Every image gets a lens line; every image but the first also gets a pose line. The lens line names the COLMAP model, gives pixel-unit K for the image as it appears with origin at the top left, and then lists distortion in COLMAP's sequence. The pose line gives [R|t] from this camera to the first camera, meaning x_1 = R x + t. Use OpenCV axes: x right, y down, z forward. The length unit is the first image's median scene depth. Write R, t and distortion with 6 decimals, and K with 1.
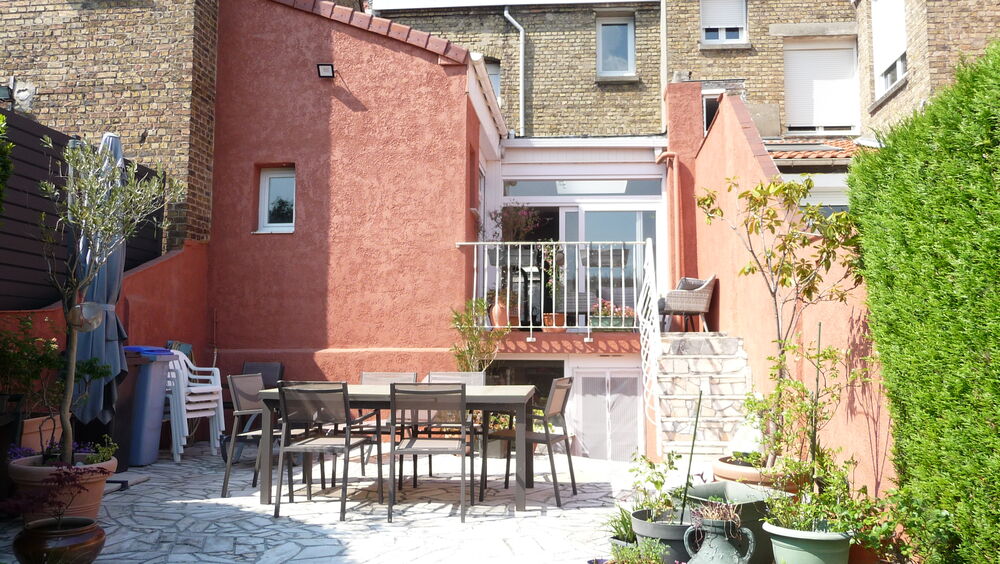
lens RADIAL K [[883.6, 0, 501.3], [0, 883.6, 279.3], [0, 0, 1]] dist [-0.017913, -0.003611]
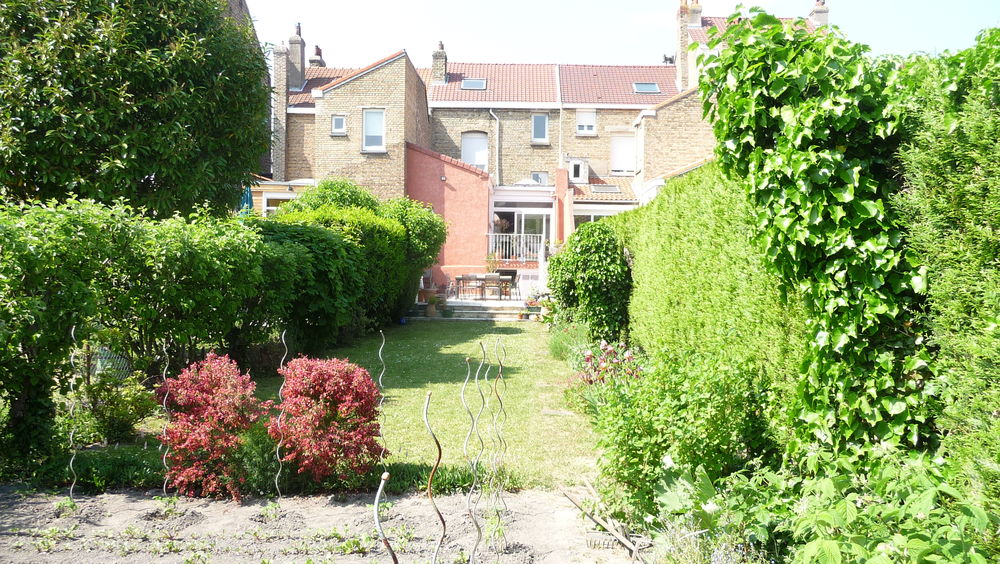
lens RADIAL K [[883.6, 0, 499.9], [0, 883.6, 280.6], [0, 0, 1]] dist [-0.017913, -0.003611]
pose [[0.997775, 0.007058, 0.066302, -0.200445], [-0.014308, 0.993882, 0.109515, -0.217187], [-0.065124, -0.110220, 0.991771, -2.158143]]
